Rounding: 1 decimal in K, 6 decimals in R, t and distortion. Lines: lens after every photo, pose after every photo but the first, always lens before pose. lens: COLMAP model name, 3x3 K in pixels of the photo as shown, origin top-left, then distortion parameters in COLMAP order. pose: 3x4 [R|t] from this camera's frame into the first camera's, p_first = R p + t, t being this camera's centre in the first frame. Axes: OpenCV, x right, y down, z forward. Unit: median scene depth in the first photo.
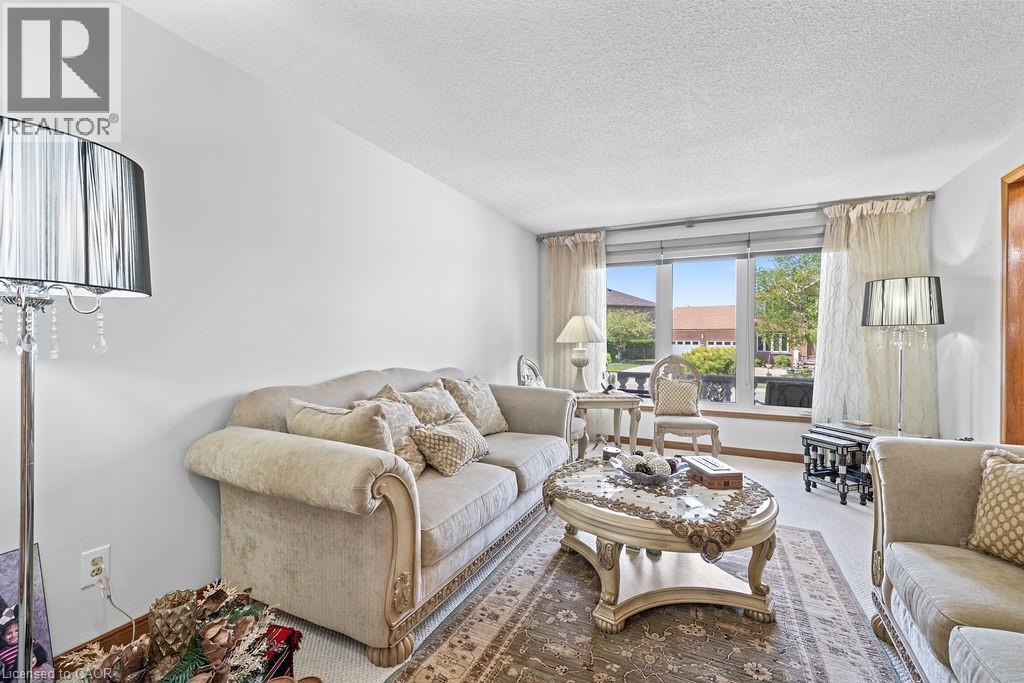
lens RADIAL K [[435.5, 0, 513.5], [0, 435.5, 338.1], [0, 0, 1]] dist [-0.000862, -0.000112]
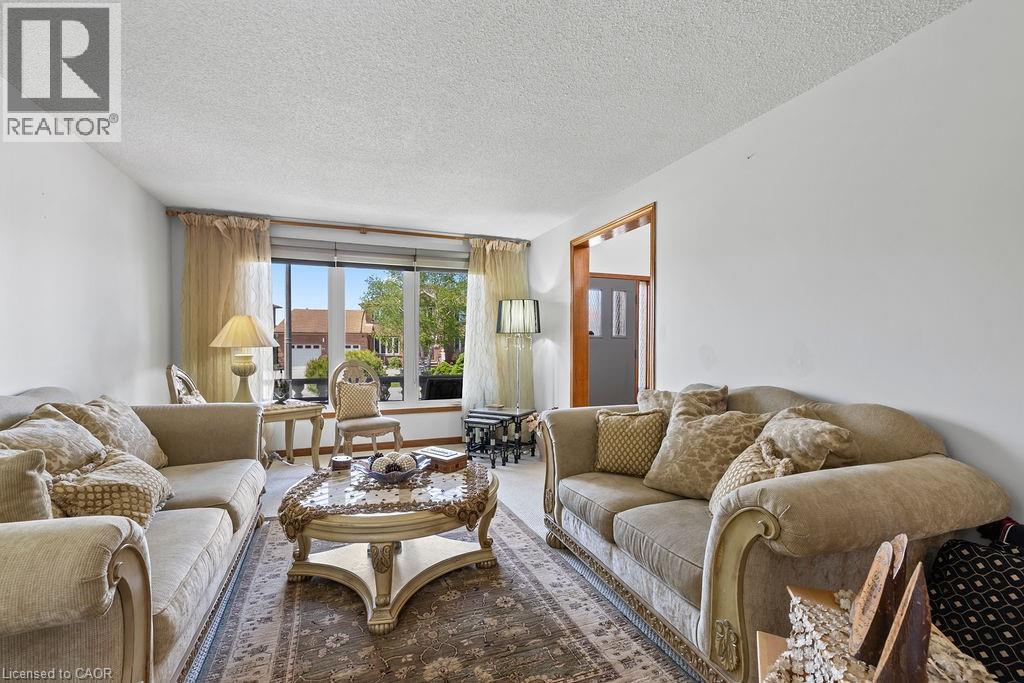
lens RADIAL K [[441.2, 0, 514.1], [0, 441.2, 346.4], [0, 0, 1]] dist [-0.001352, -0.000105]
pose [[0.679608, -0.006336, 0.733548, -0.237455], [-0.001521, 0.999948, 0.010046, -0.001484], [-0.733573, -0.007943, 0.679564, 0.064500]]
